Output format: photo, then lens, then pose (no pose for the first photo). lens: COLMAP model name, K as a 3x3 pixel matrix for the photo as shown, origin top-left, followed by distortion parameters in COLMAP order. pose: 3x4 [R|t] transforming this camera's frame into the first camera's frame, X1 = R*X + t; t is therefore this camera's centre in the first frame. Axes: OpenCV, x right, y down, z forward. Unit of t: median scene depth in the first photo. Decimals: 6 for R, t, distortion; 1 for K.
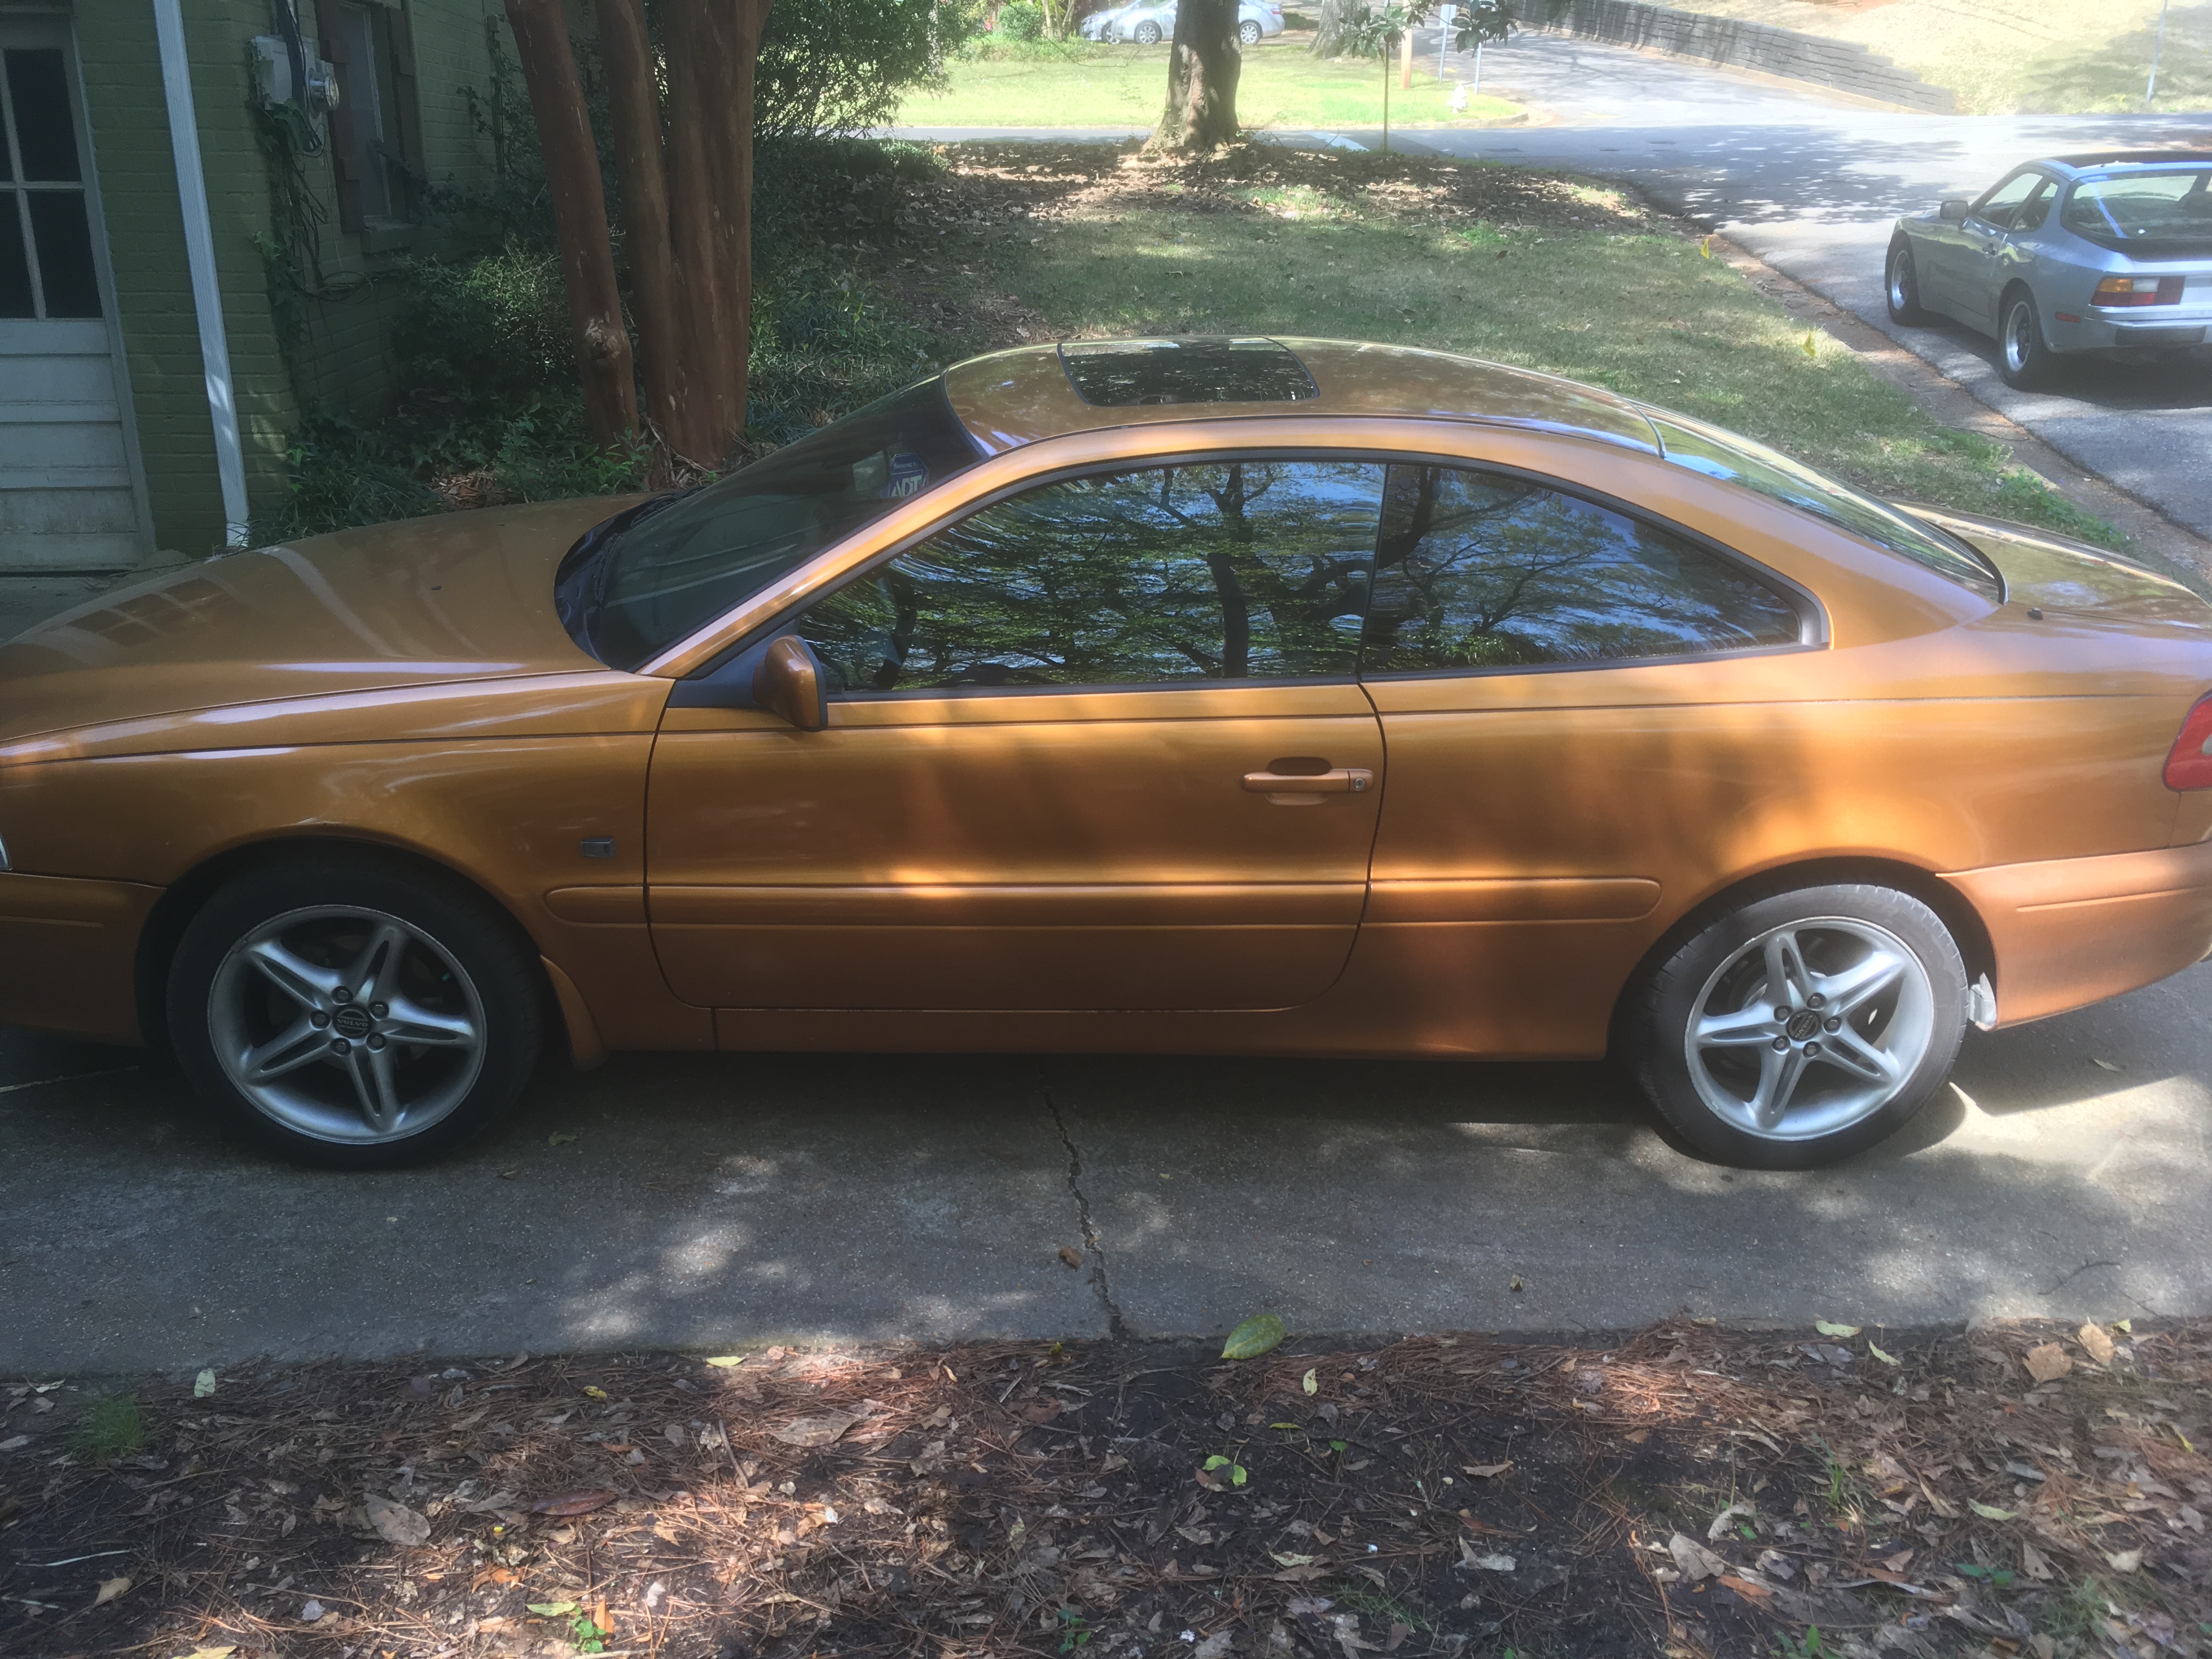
lens RADIAL K [[1878.7, 0, 1109.6], [0, 1878.7, 832.9], [0, 0, 1]] dist [0.073411, -0.109336]
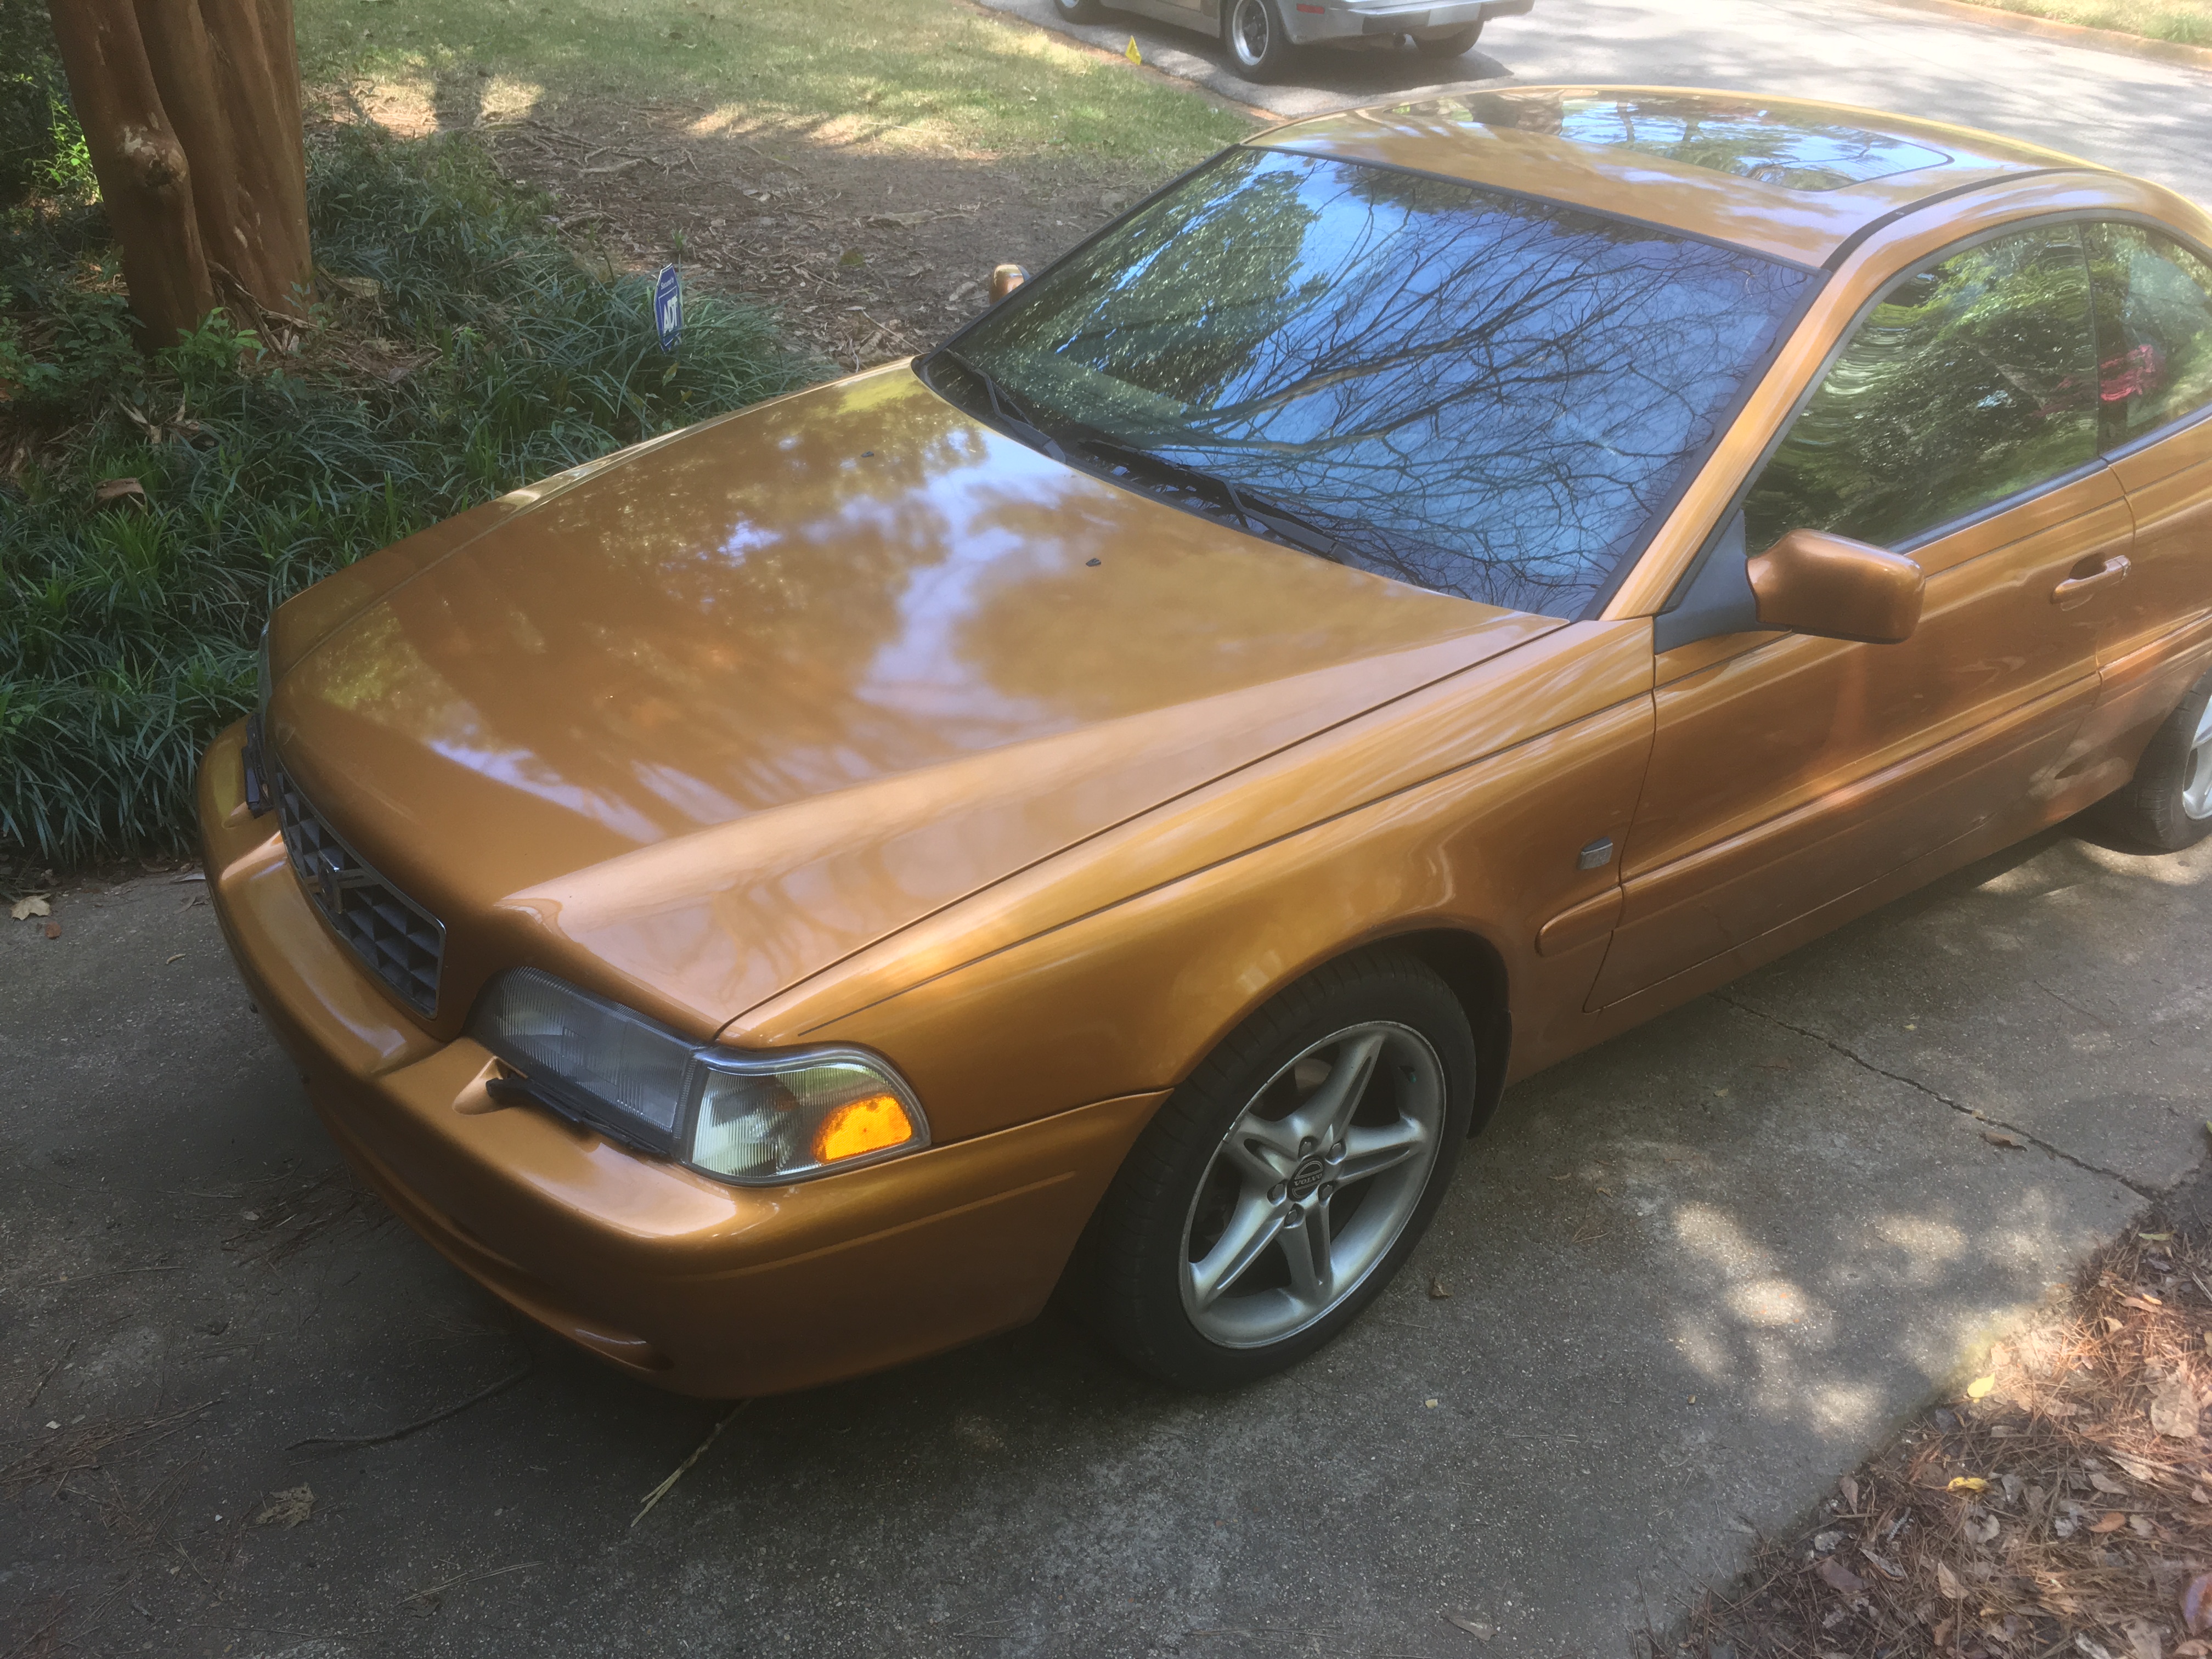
lens RADIAL K [[1878.7, 0, 1106.5], [0, 1878.7, 829.1], [0, 0, 1]] dist [0.073411, -0.109336]
pose [[0.823261, -0.267214, 0.500837, -0.806981], [0.195618, 0.961783, 0.191592, -0.185911], [-0.532893, -0.059757, 0.844070, 0.453701]]
